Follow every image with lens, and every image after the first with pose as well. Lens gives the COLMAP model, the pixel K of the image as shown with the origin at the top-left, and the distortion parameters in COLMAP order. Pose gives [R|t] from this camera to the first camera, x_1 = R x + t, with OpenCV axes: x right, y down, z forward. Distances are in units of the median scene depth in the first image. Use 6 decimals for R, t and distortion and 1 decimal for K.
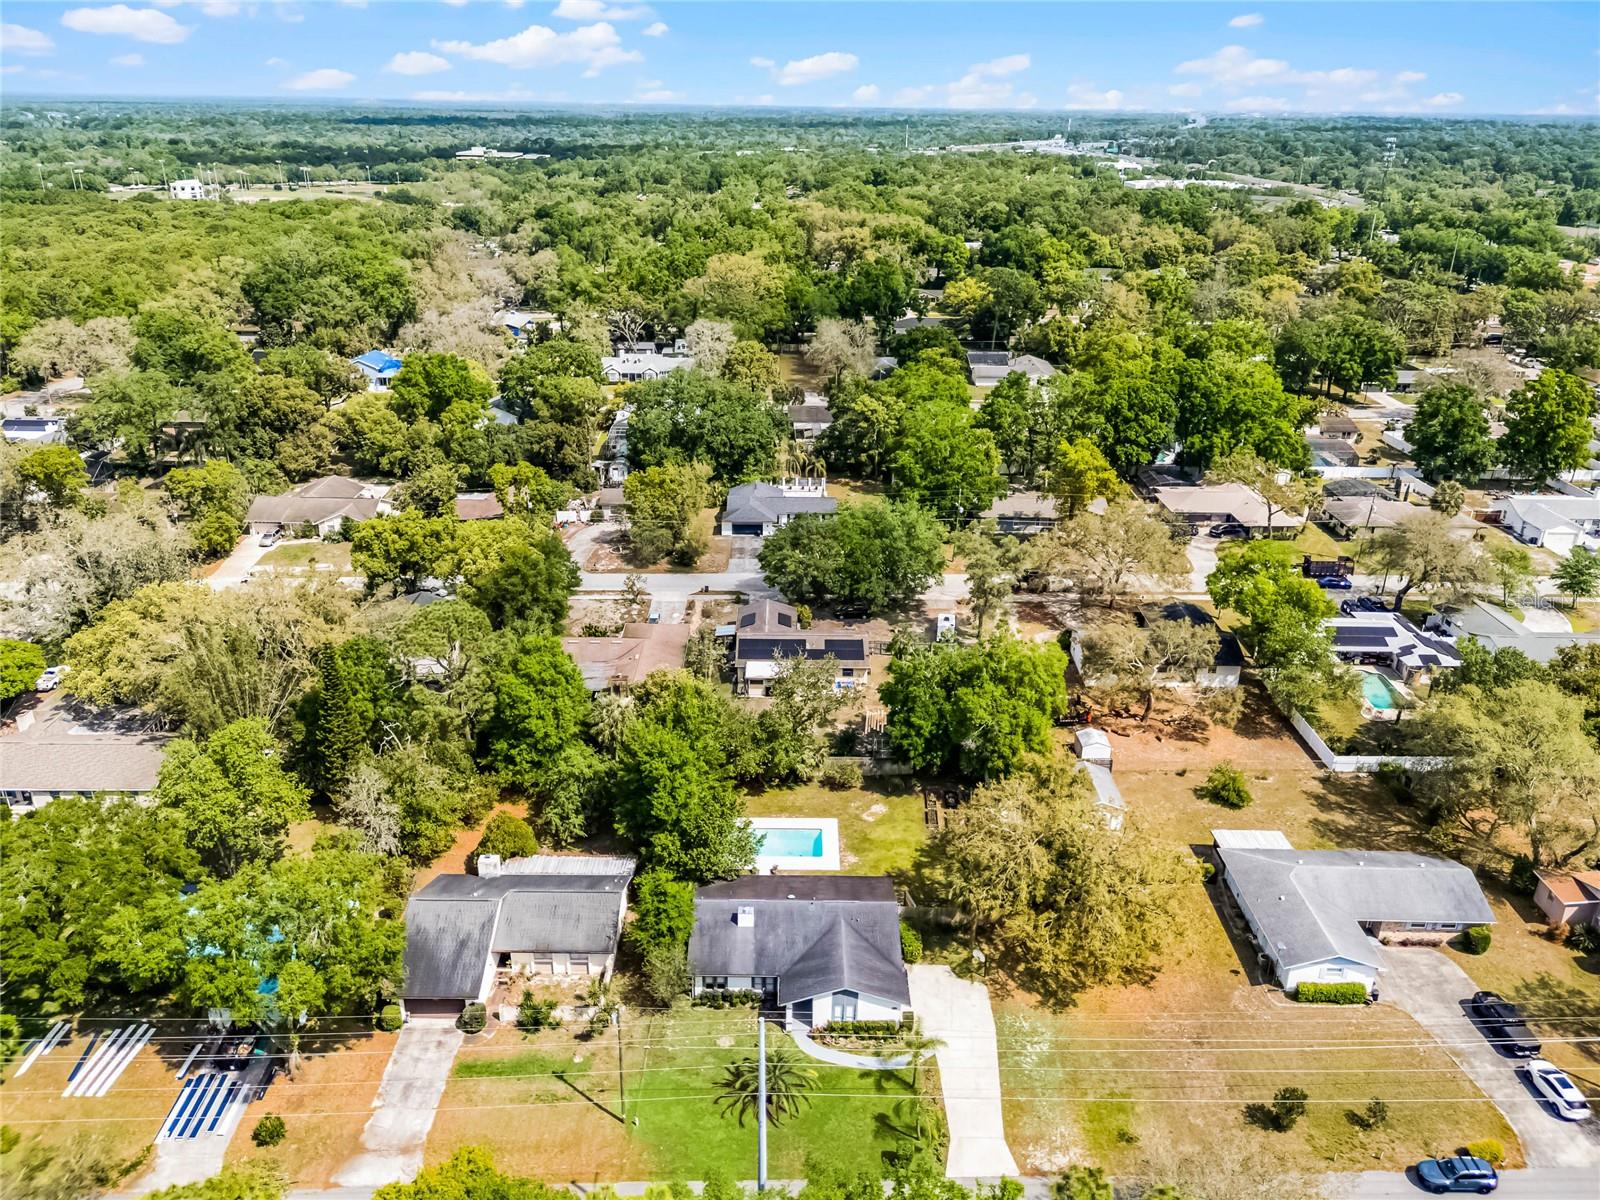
lens RADIAL K [[1171.4, 0, 796.9], [0, 1171.4, 592.1], [0, 0, 1]] dist [0.068247, -0.076577]
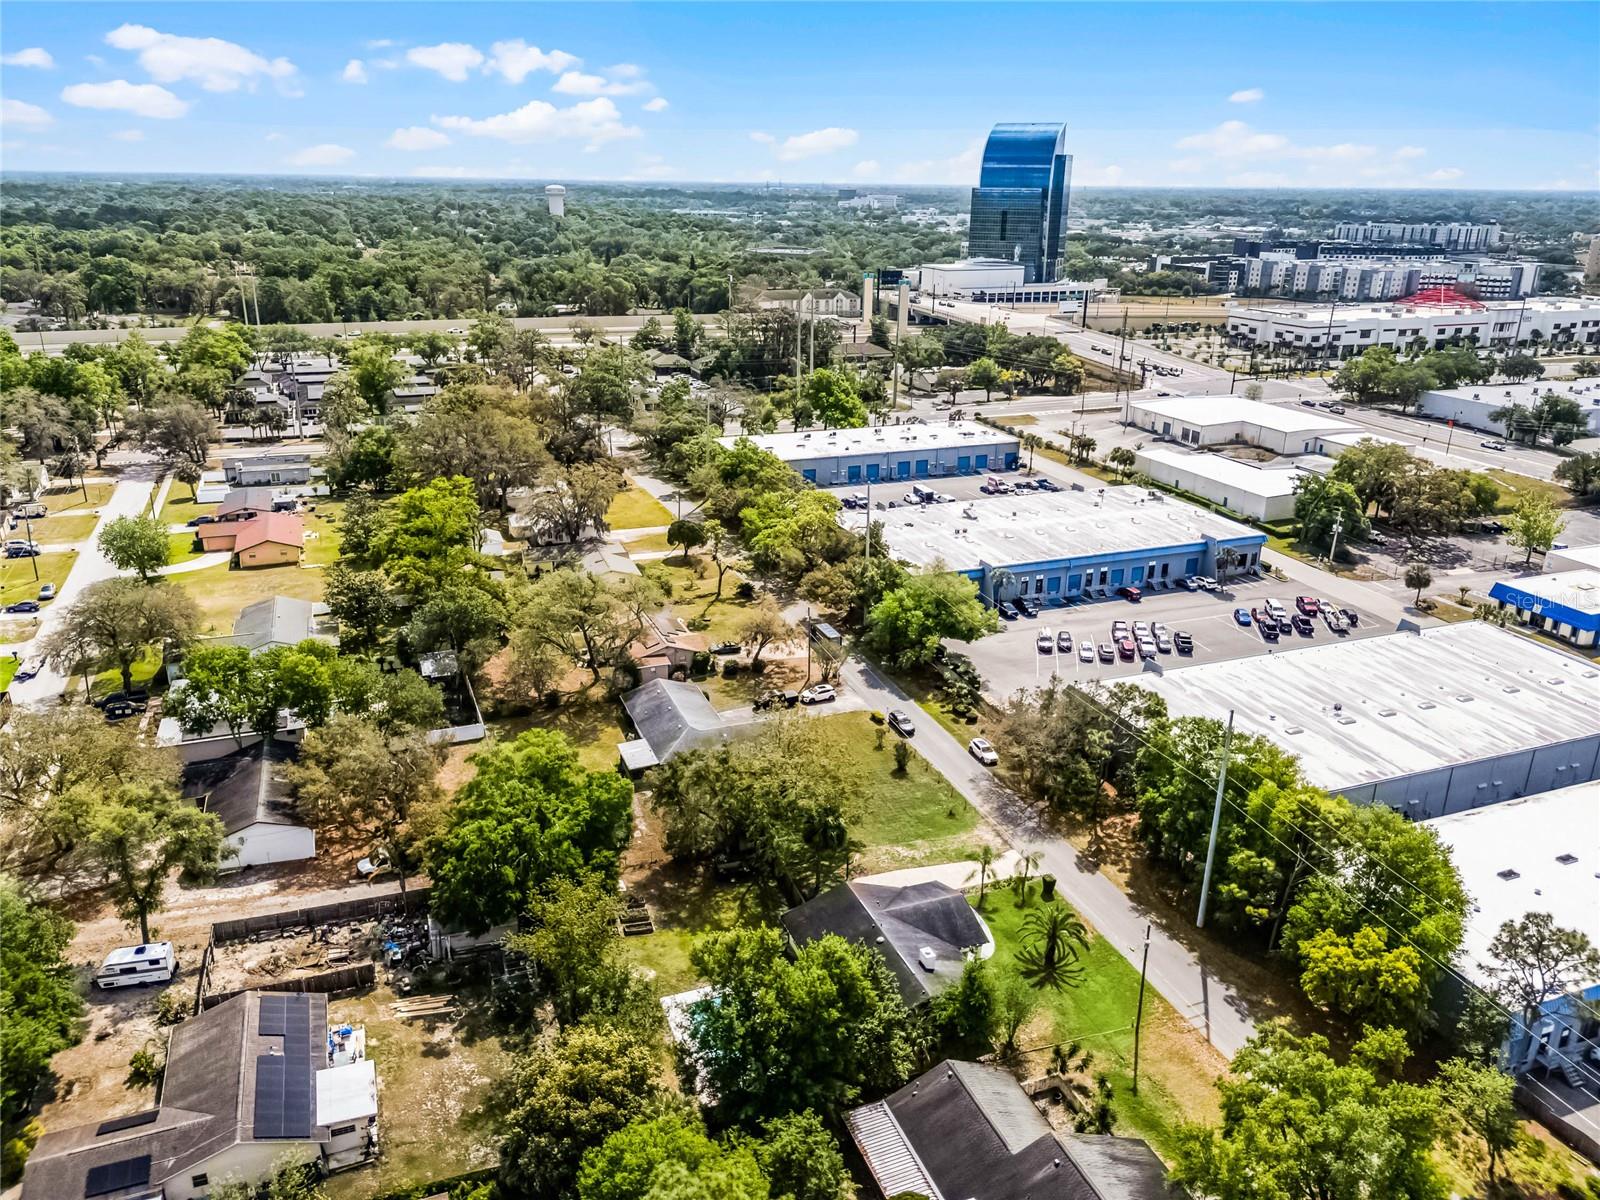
lens RADIAL K [[1171.4, 0, 796.9], [0, 1171.4, 592.1], [0, 0, 1]] dist [0.068247, -0.076577]
pose [[-0.363541, -0.322623, 0.873929, -0.655073], [0.339892, 0.827511, 0.446877, -0.398107], [-0.867359, 0.459499, -0.191177, 0.947843]]
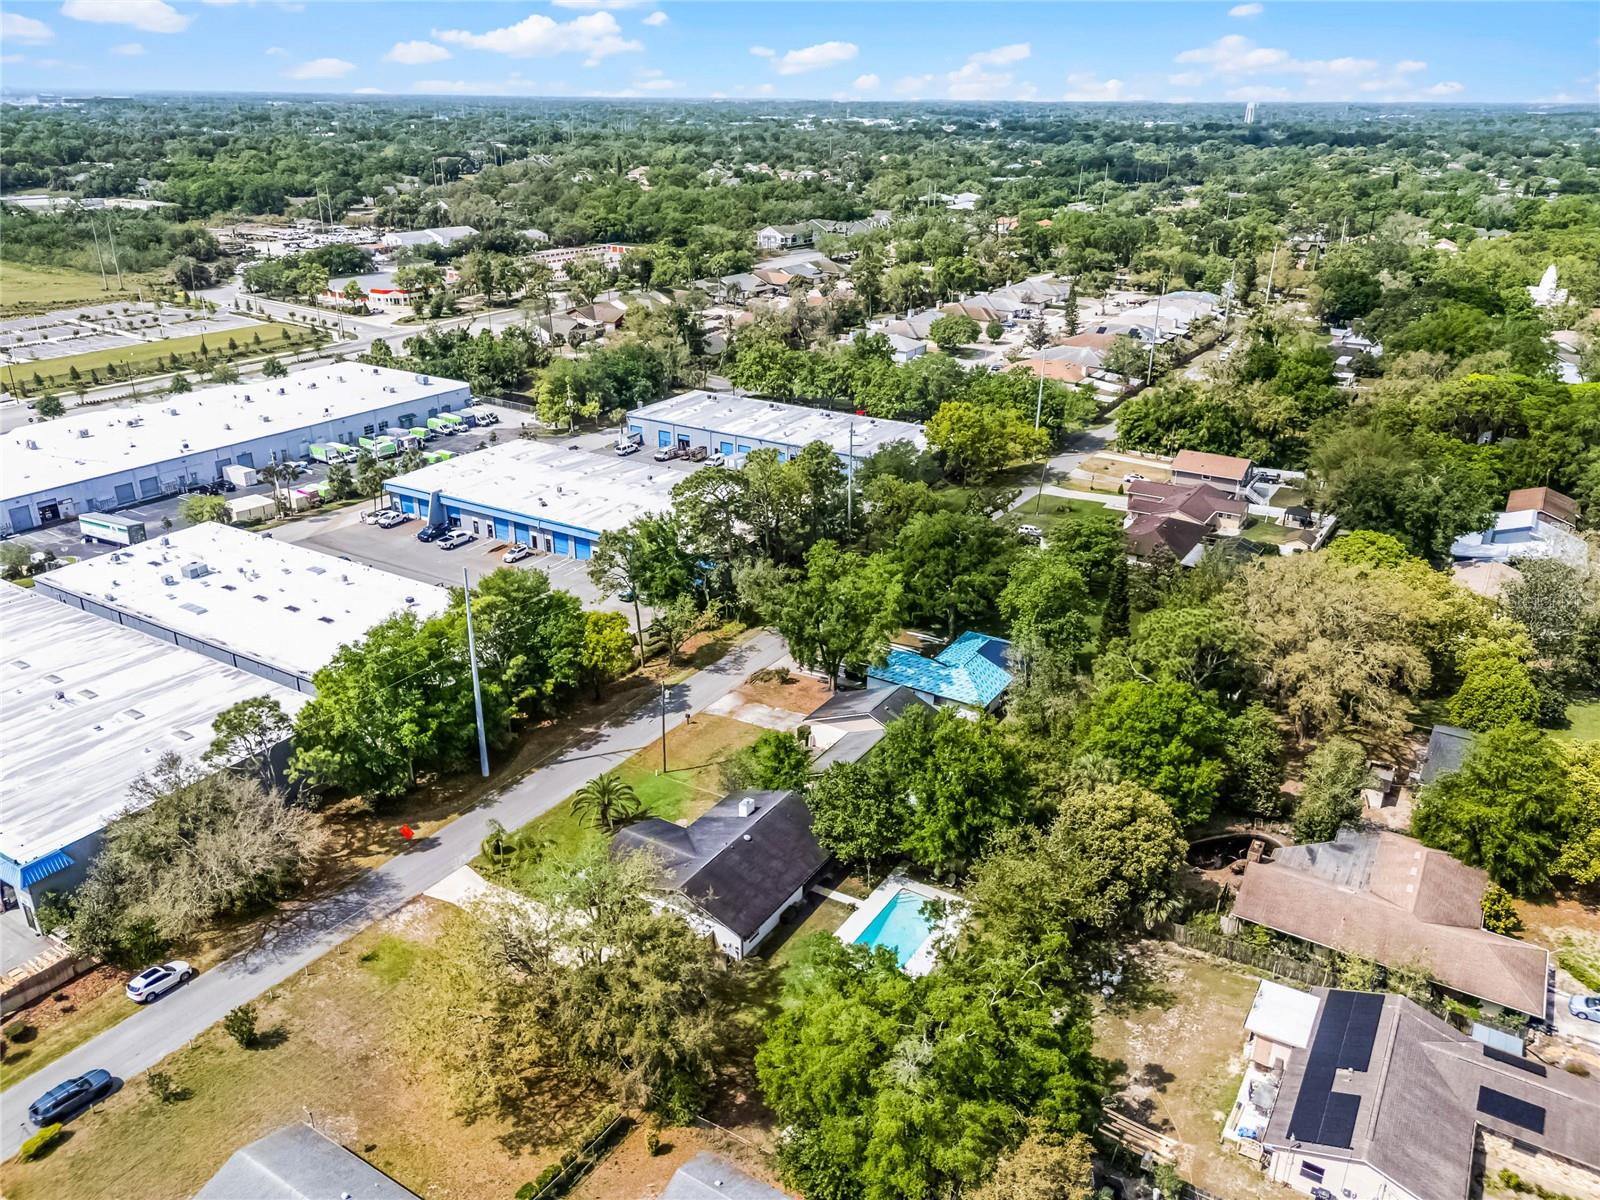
lens RADIAL K [[1155.6, 0, 796.9], [0, 1155.6, 619.1], [0, 0, 1]] dist [0.109606, -0.194257]
pose [[-0.529001, 0.331313, -0.781275, 0.587183], [-0.335900, 0.763703, 0.551298, -0.384050], [0.779314, 0.554067, -0.292711, 1.035131]]
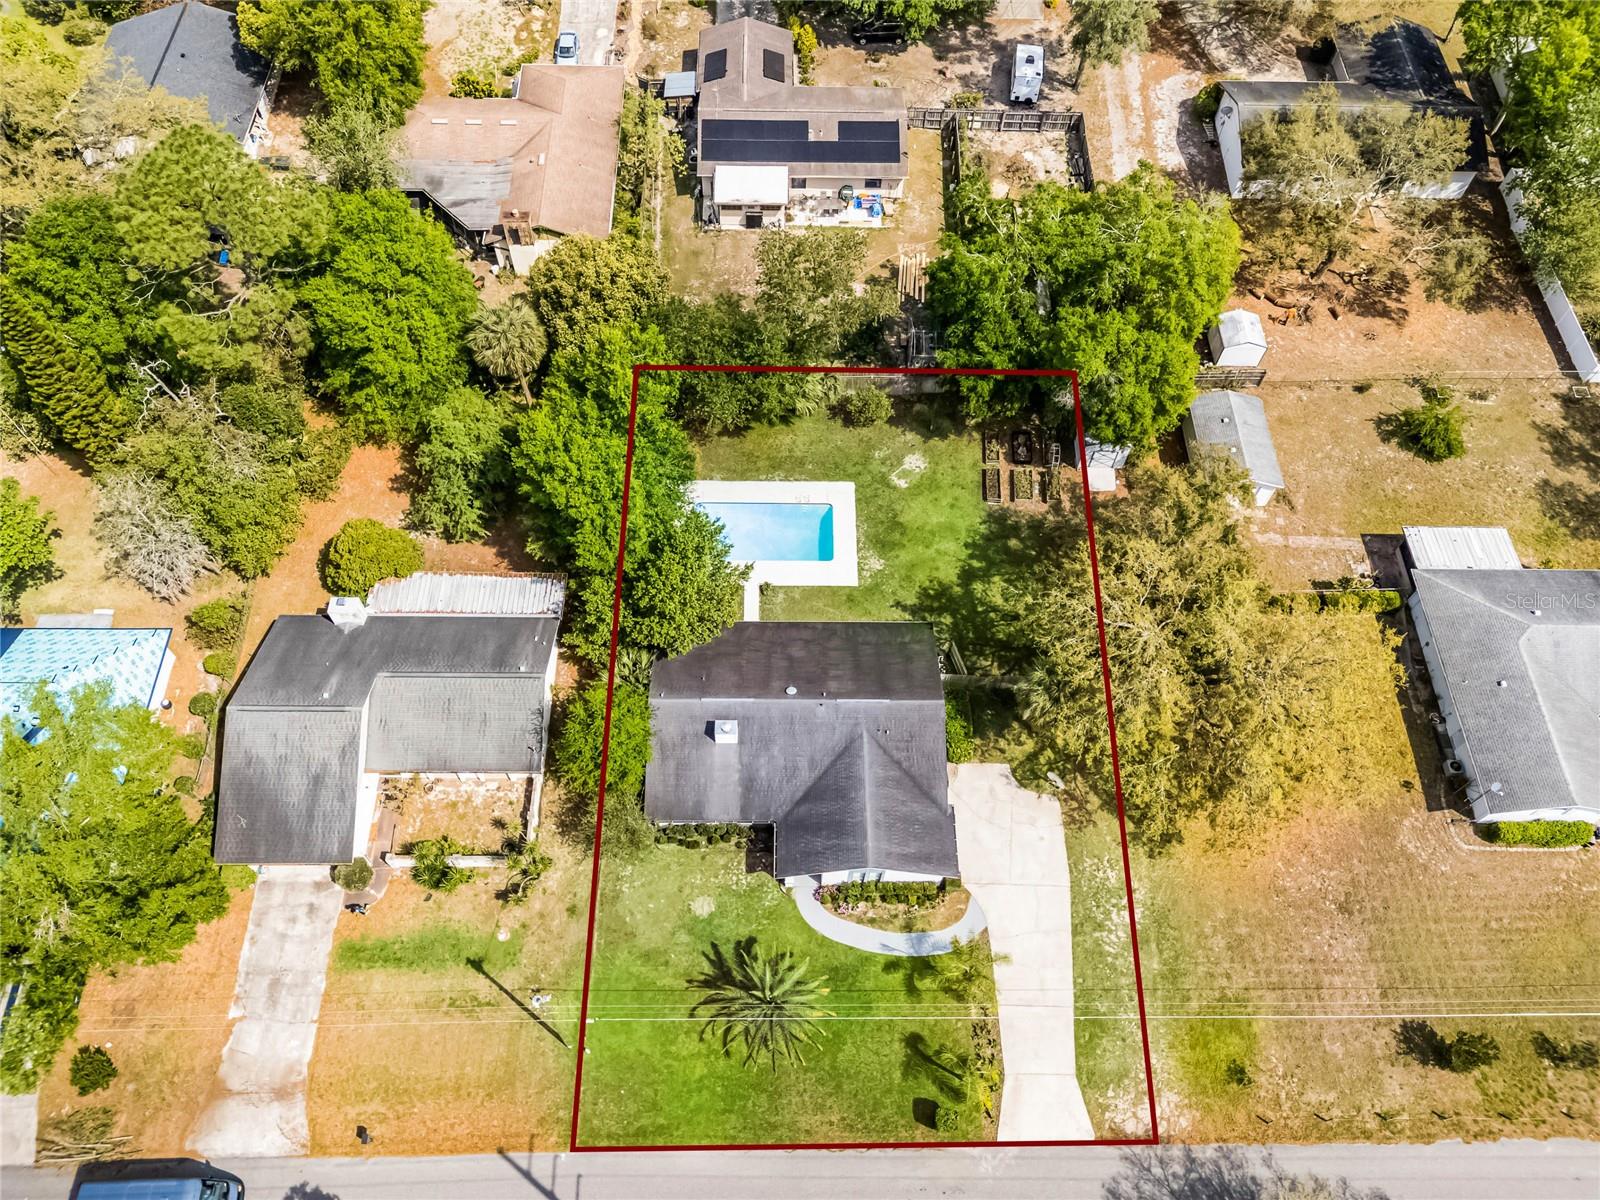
lens RADIAL K [[1169.4, 0, 792.9], [0, 1169.4, 607.4], [0, 0, 1]] dist [0.068527, -0.070438]
pose [[0.999936, -0.000918, 0.011309, -0.009638], [-0.006049, 0.800105, 0.599829, -0.161321], [-0.009599, -0.599859, 0.800048, 0.407753]]
